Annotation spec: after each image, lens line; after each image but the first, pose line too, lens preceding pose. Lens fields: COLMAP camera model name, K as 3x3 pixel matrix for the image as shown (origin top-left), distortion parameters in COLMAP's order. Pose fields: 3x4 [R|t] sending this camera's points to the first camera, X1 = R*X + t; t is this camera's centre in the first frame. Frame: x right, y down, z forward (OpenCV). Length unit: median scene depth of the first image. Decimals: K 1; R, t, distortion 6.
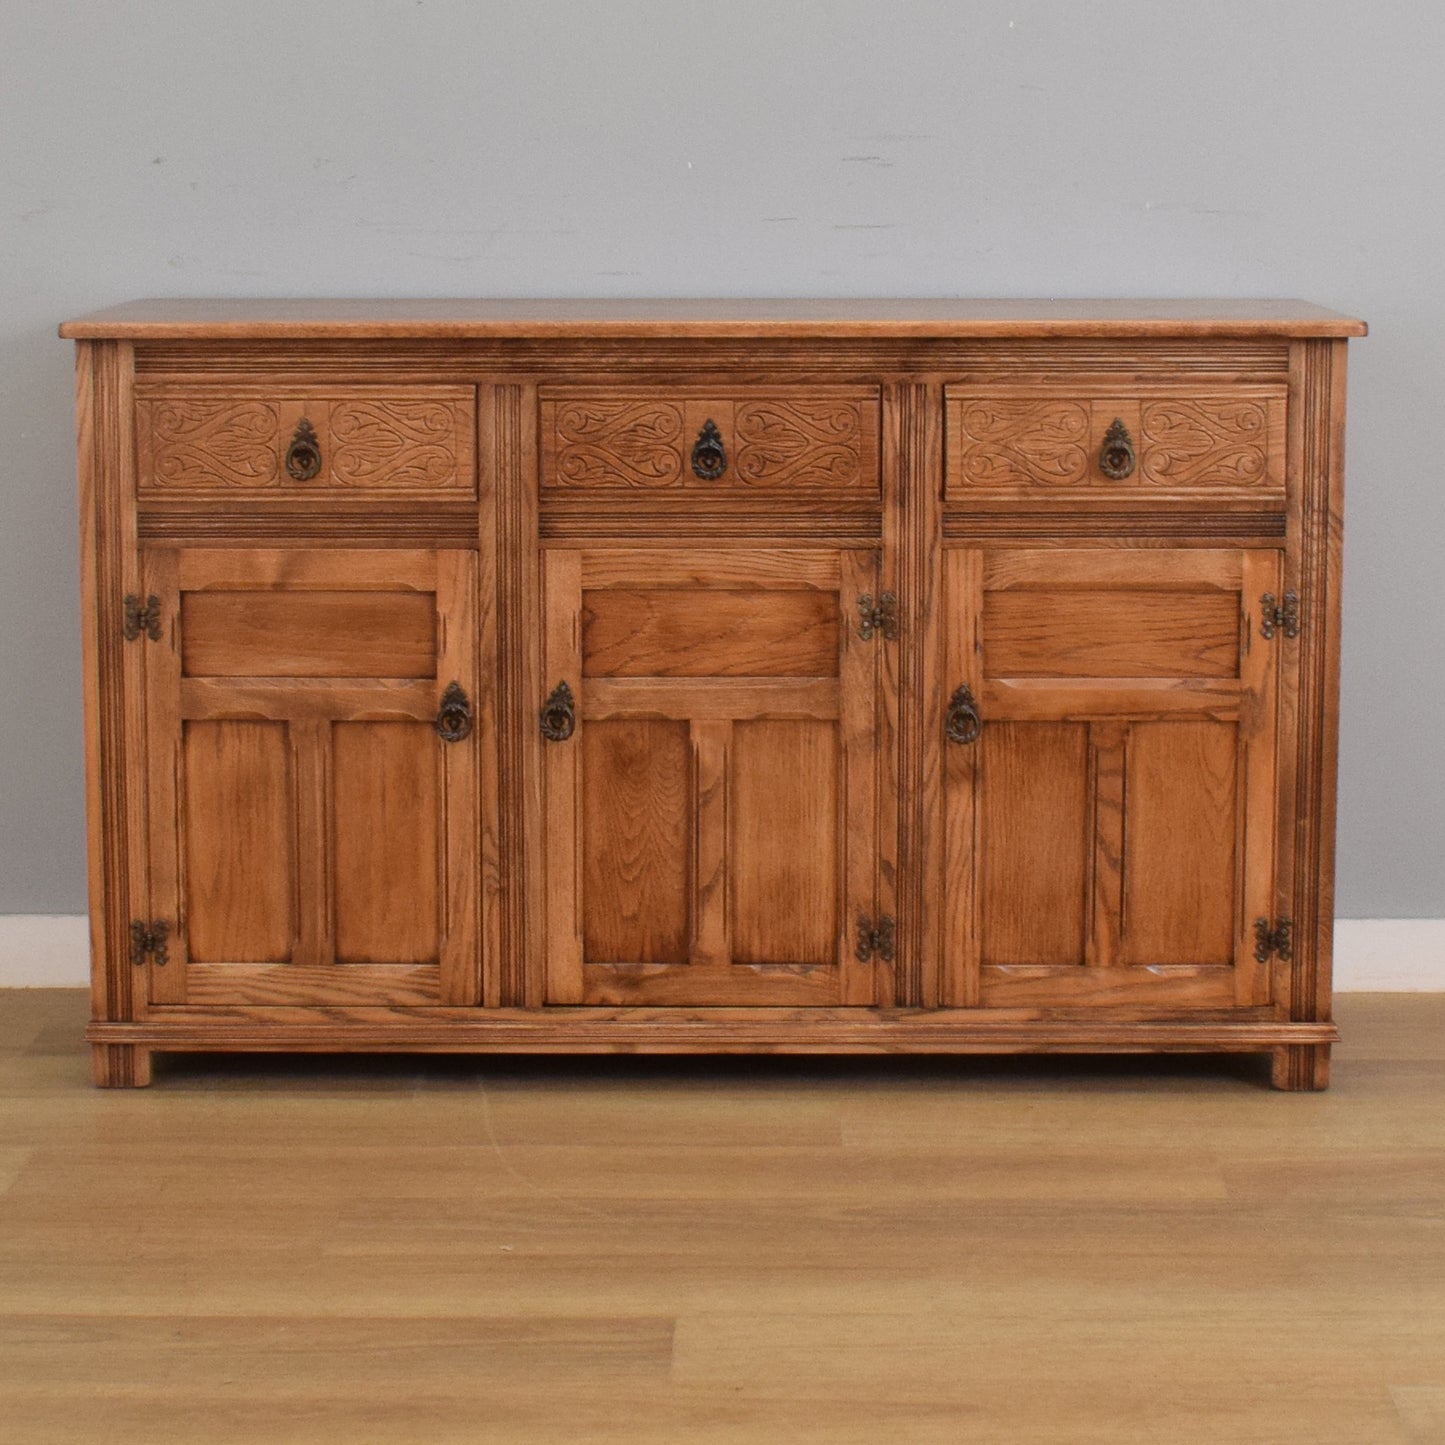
lens RADIAL K [[3952.5, 0, 773.2], [0, 3952.5, 672.4], [0, 0, 1]] dist [-0.066366, -0.047600]
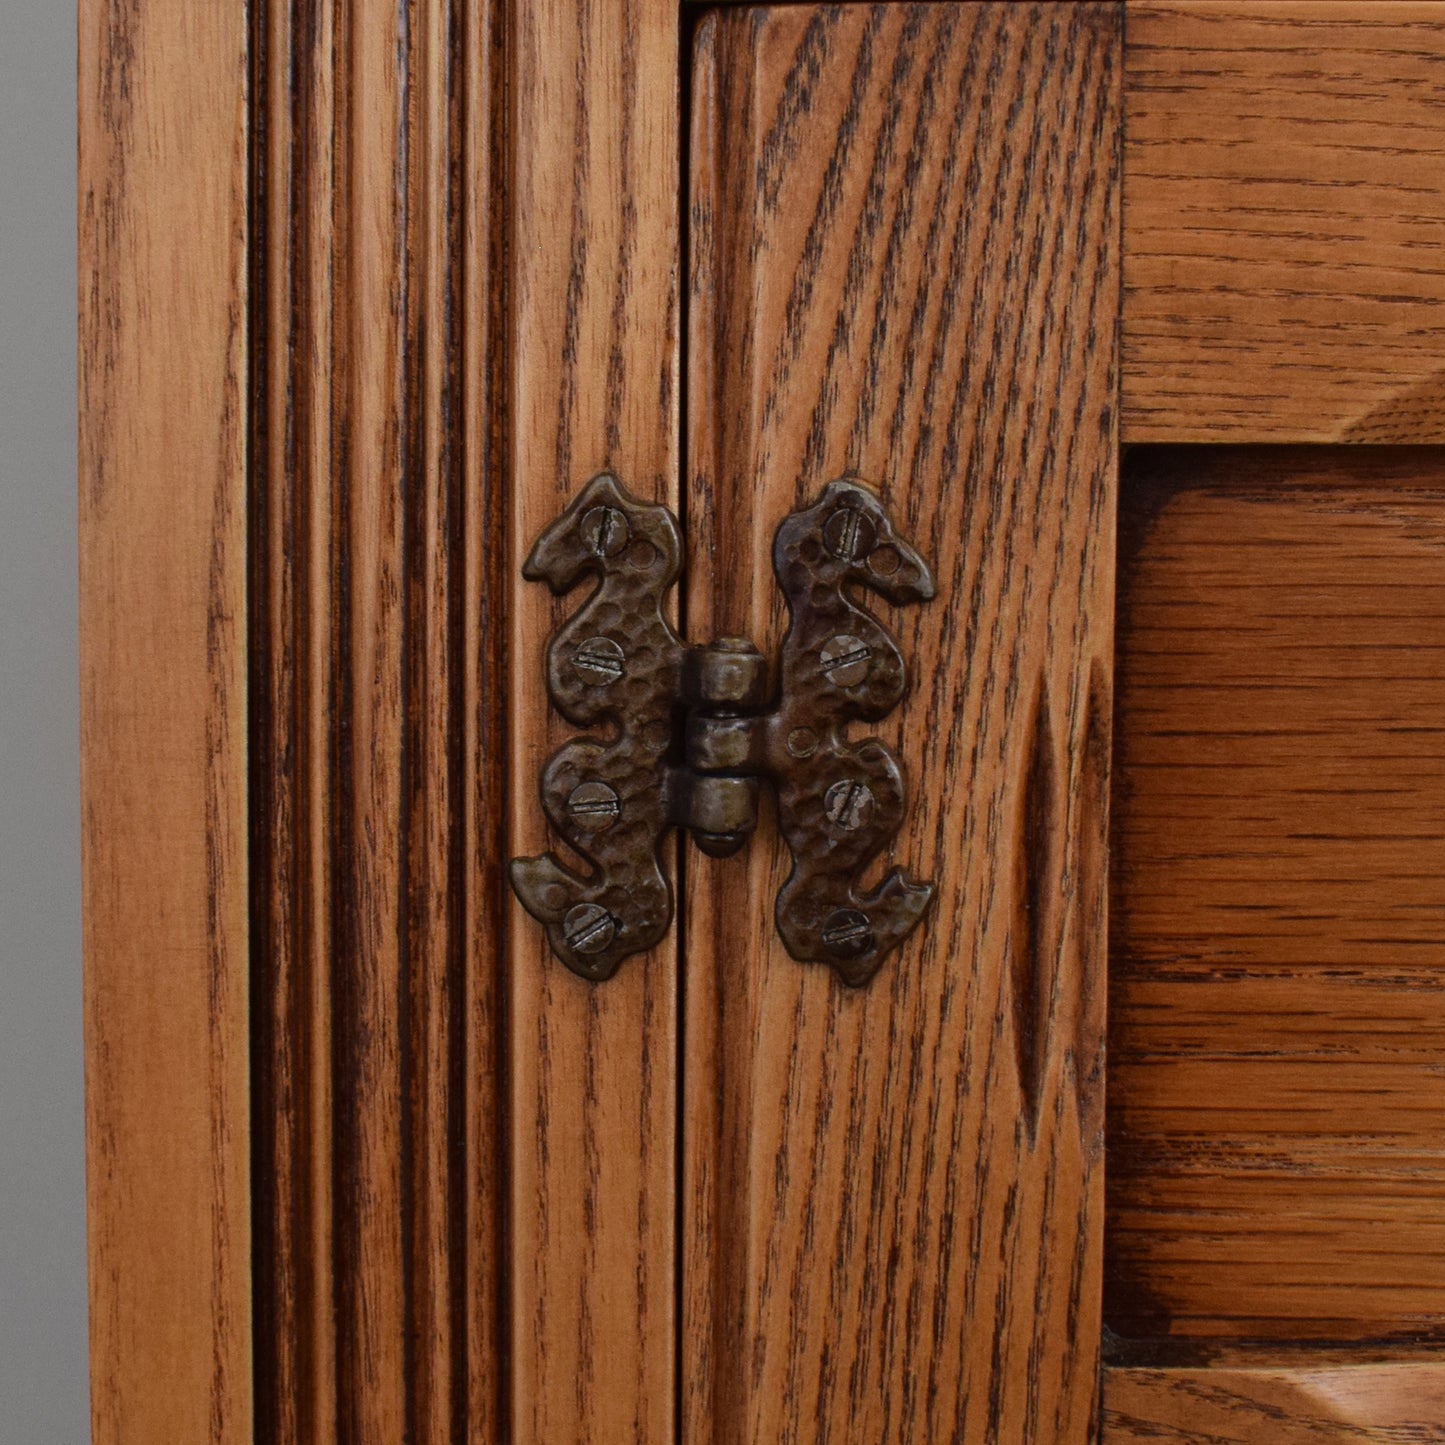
lens RADIAL K [[2525.2, 0, 720.1], [0, 2525.2, 654.2], [0, 0, 1]] dist [-0.092167, -0.144059]
pose [[0.999035, 0.009146, -0.042948, -0.158575], [-0.013171, 0.995448, -0.094390, -0.010139], [0.041889, 0.094865, 0.994608, 0.947552]]
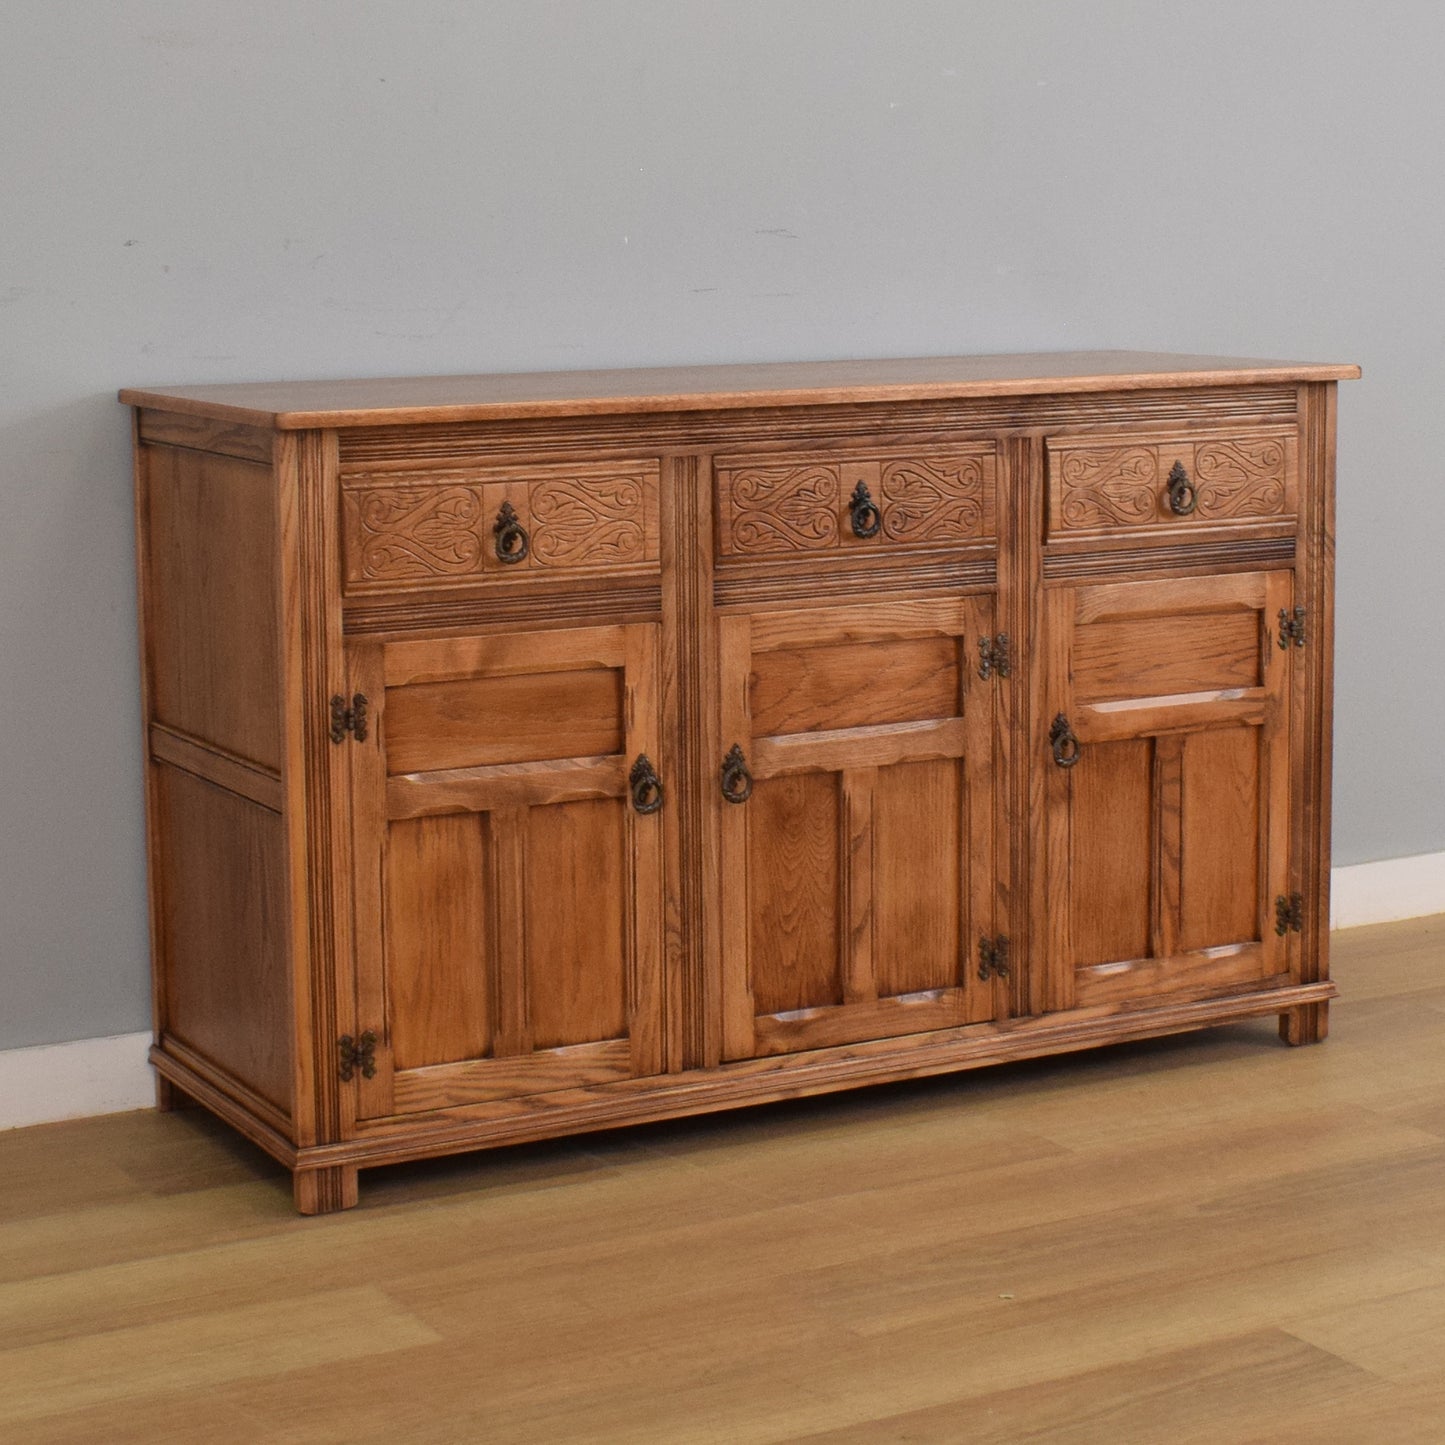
lens RADIAL K [[3355.1, 0, 896.7], [0, 3355.1, 633.0], [0, 0, 1]] dist [-0.043605, -0.371053]
pose [[0.849113, -0.075013, 0.522858, -0.473544], [0.081164, 0.996638, 0.011174, -0.033024], [-0.521938, 0.032949, 0.852347, 0.241508]]
